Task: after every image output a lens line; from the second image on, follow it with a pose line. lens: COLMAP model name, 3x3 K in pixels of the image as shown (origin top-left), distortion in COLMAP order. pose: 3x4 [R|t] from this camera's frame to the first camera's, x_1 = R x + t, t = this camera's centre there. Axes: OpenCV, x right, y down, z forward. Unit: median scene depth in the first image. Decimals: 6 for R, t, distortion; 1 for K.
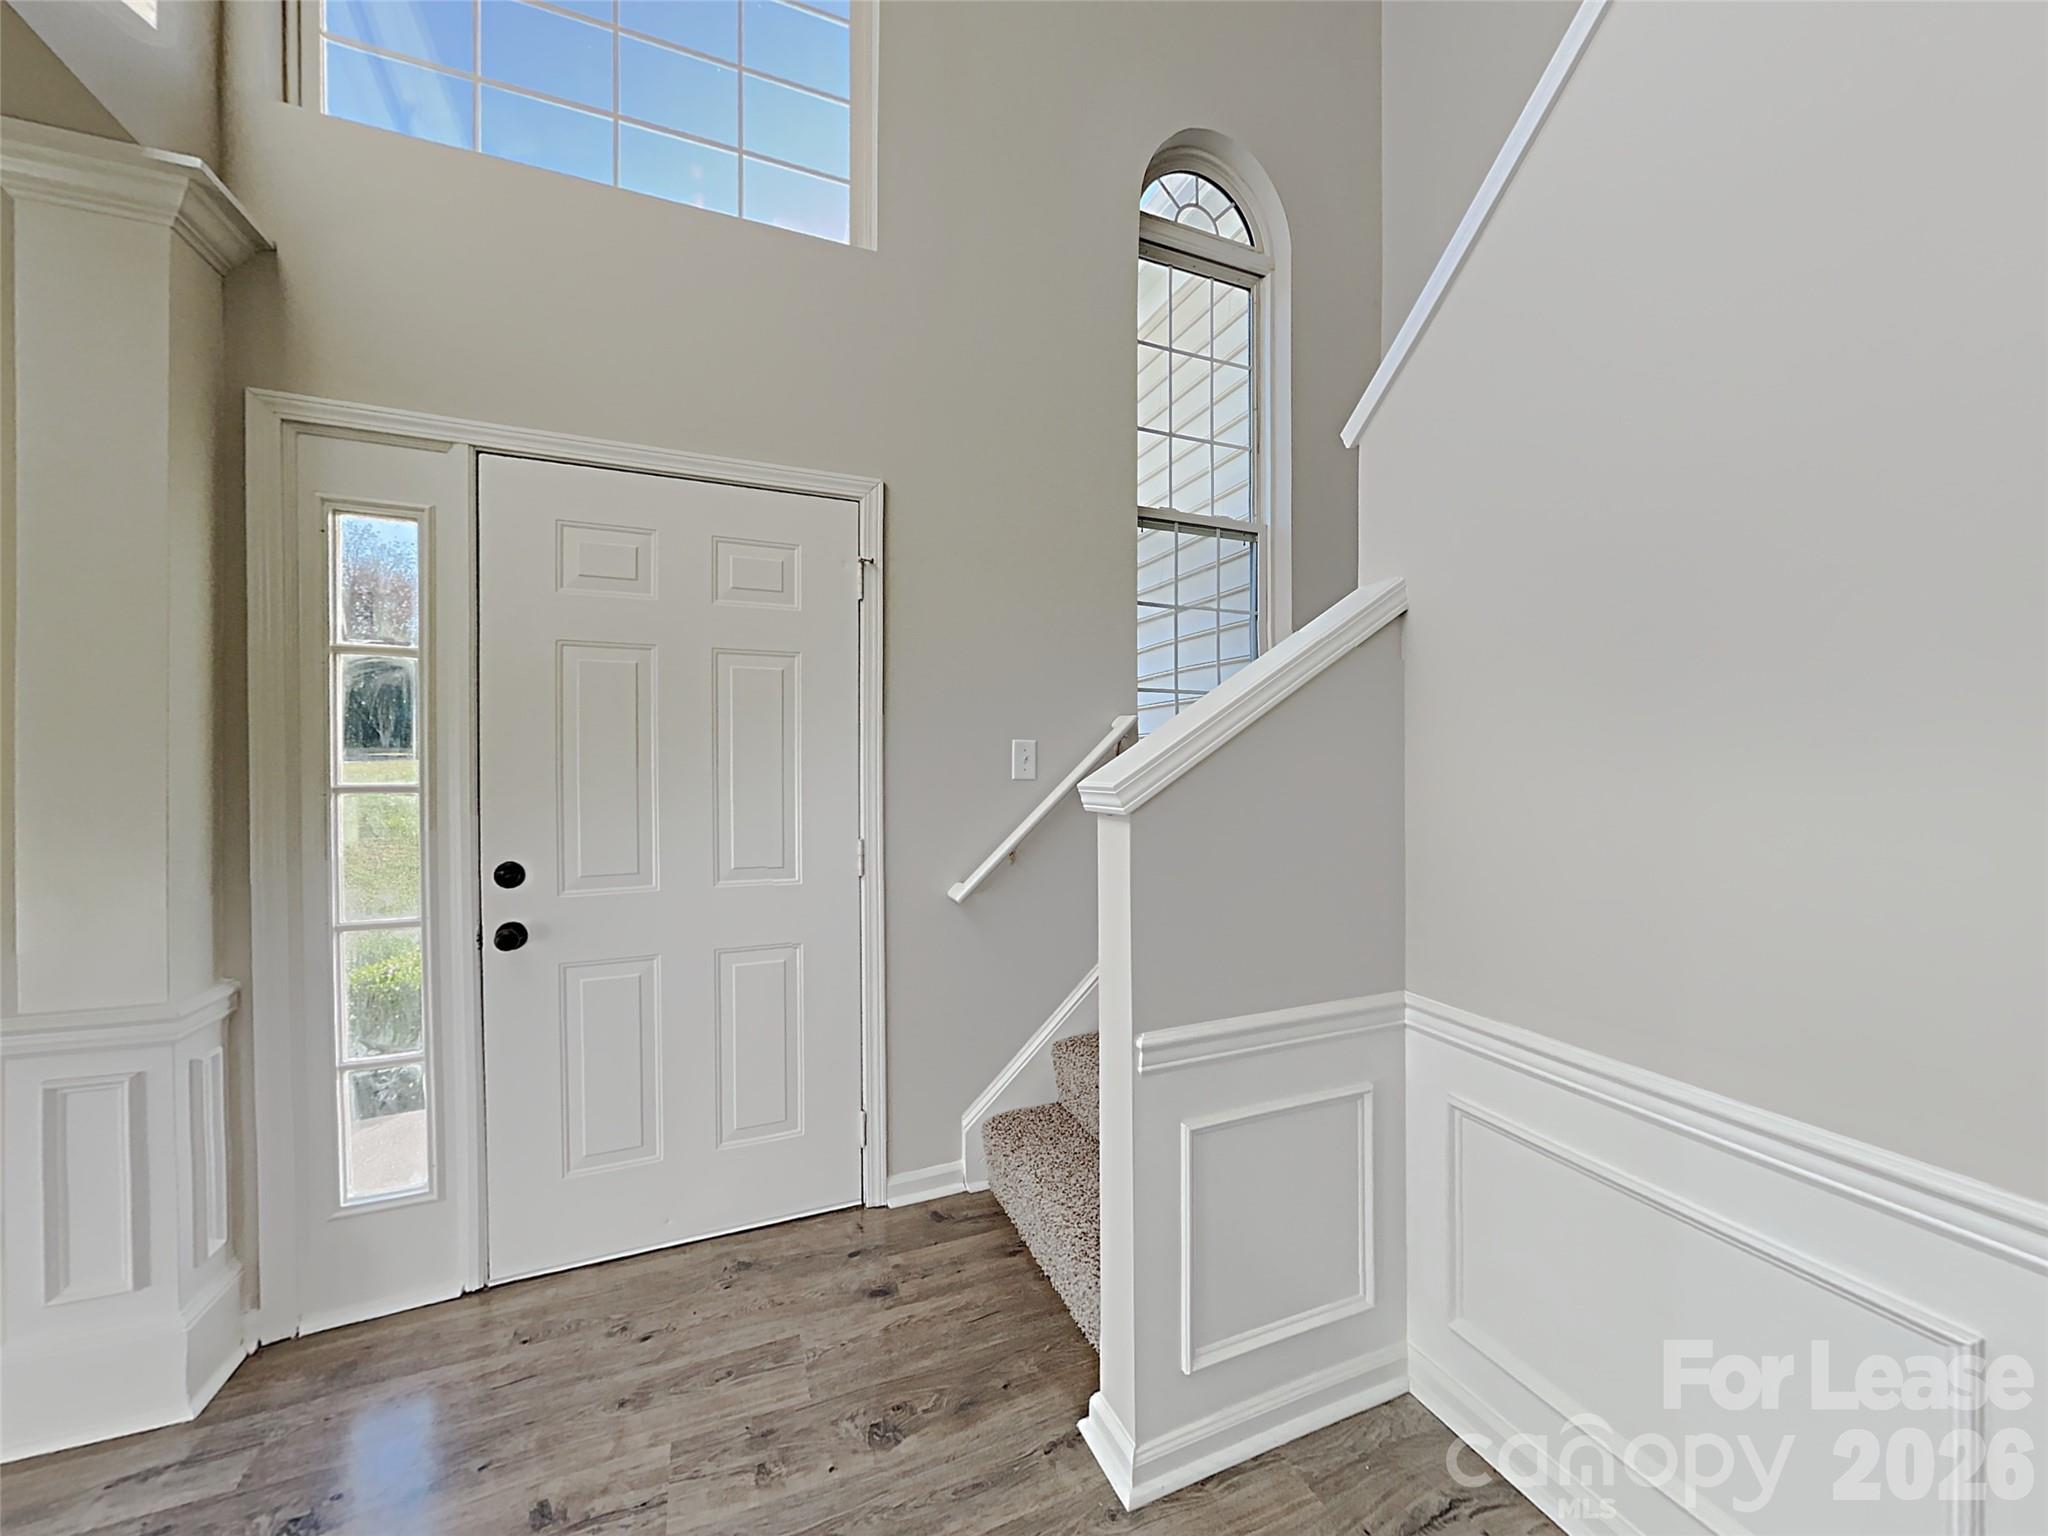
lens RADIAL K [[772.0, 0, 1018.6], [0, 772.0, 763.2], [0, 0, 1]] dist [0.000029, 0.000192]
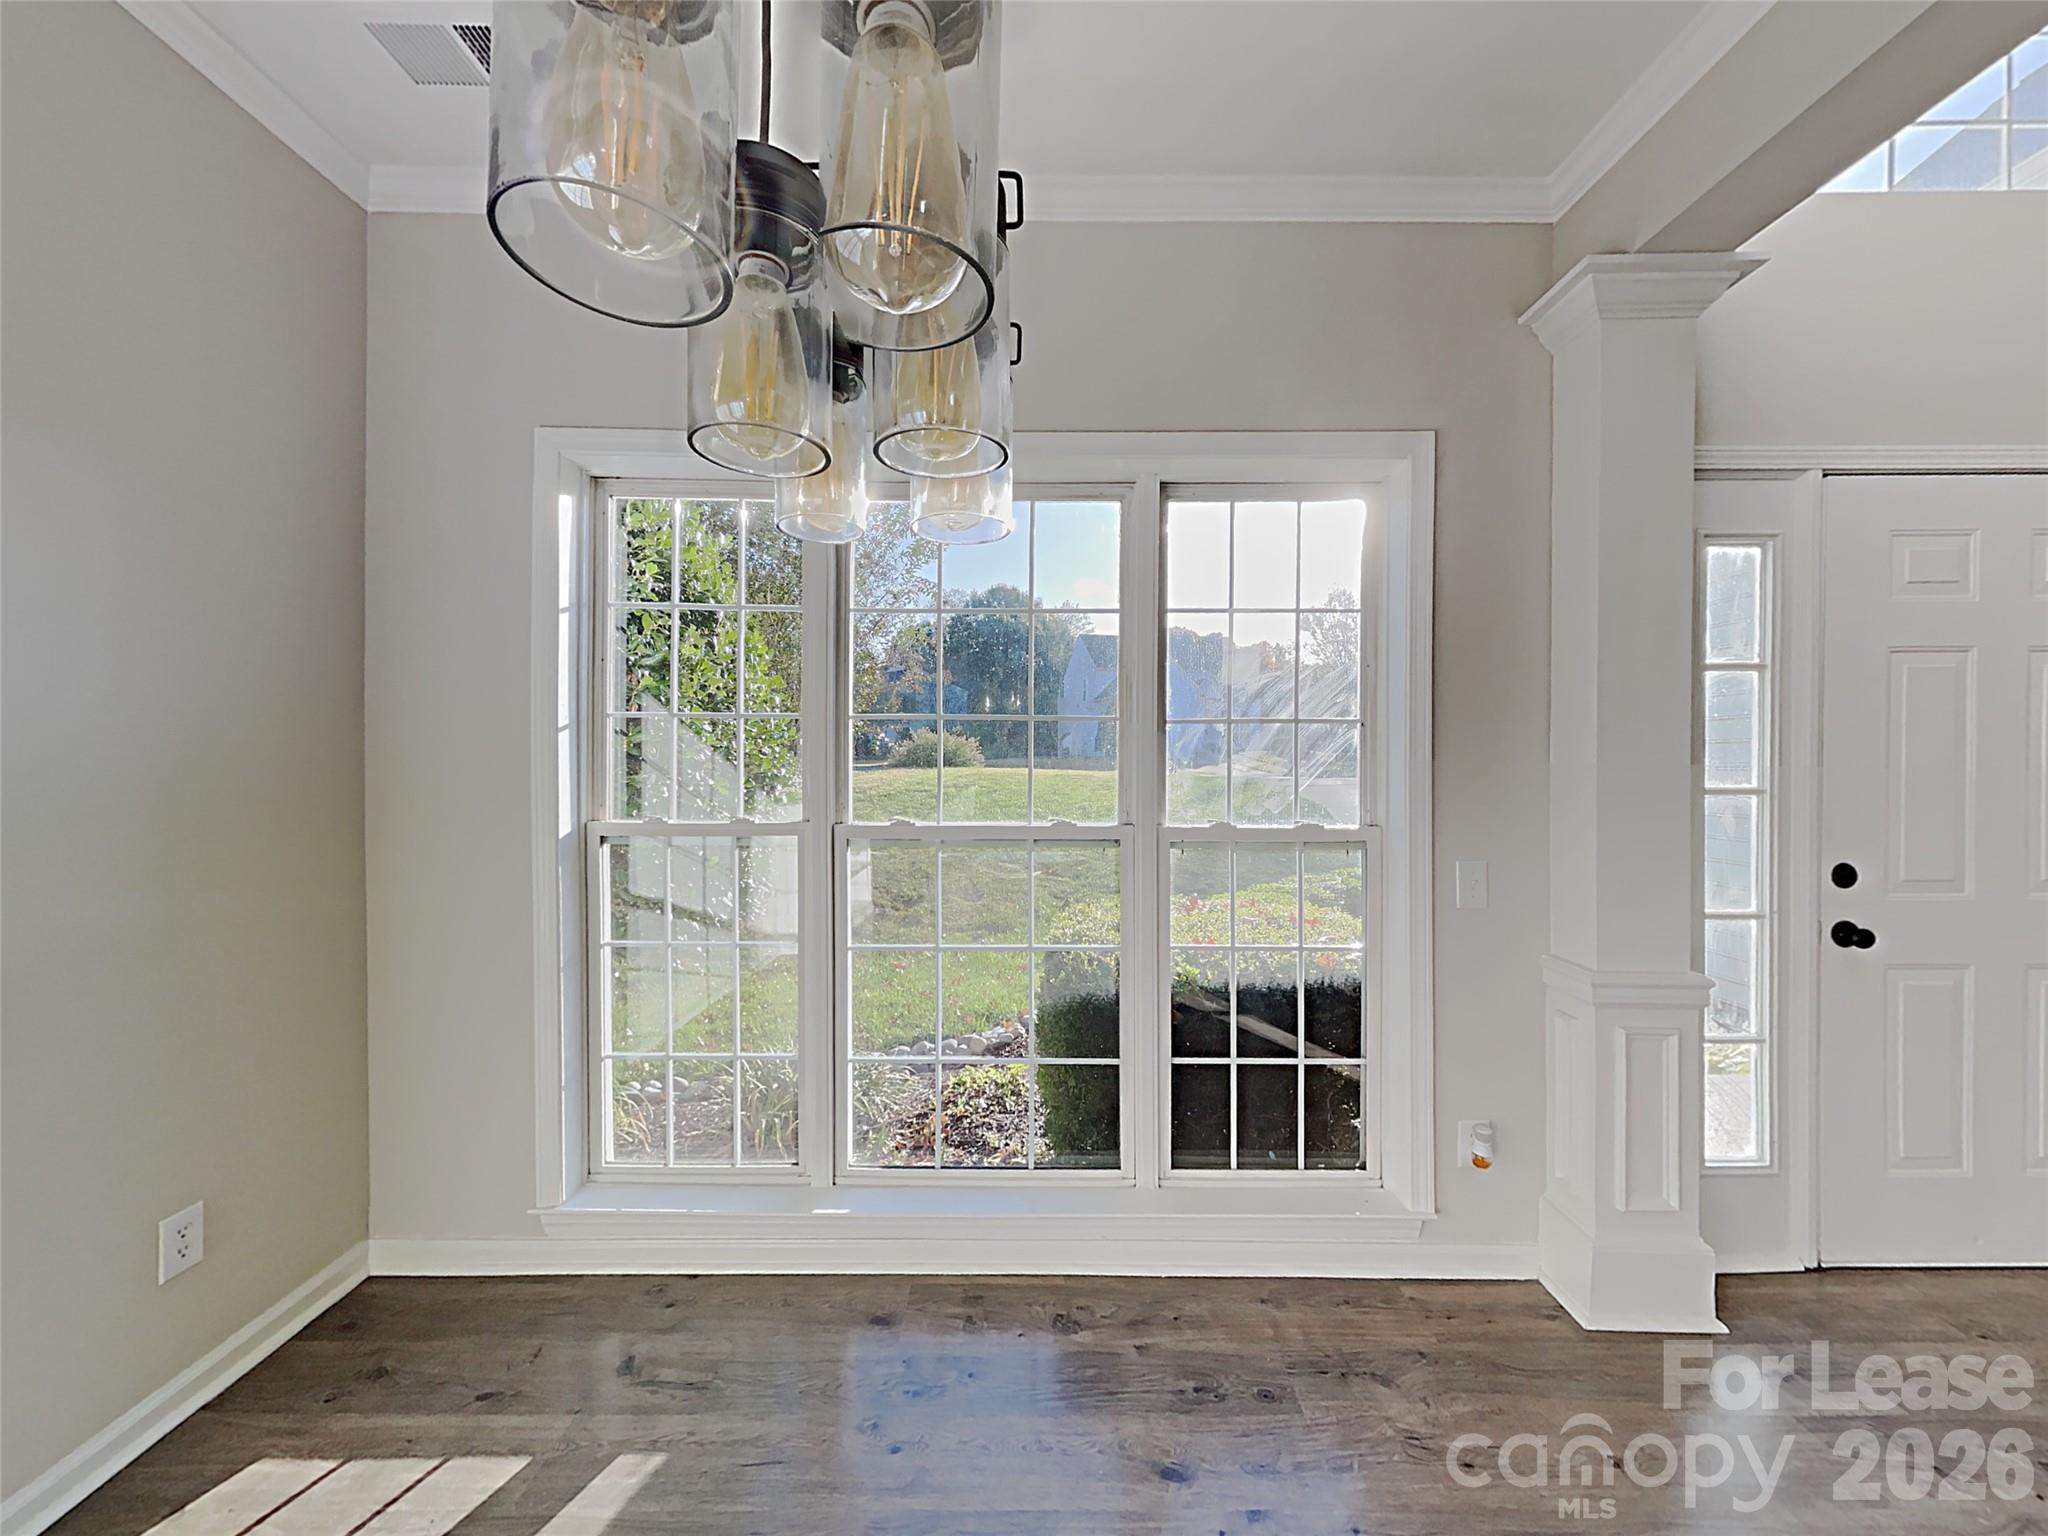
lens RADIAL K [[772.0, 0, 1015.1], [0, 772.0, 770.5], [0, 0, 1]] dist [0.000029, 0.000192]
pose [[0.913236, -0.004068, -0.407410, -1.262854], [0.001847, 0.999981, -0.005845, 0.007078], [0.407426, 0.004586, 0.913227, -0.410240]]
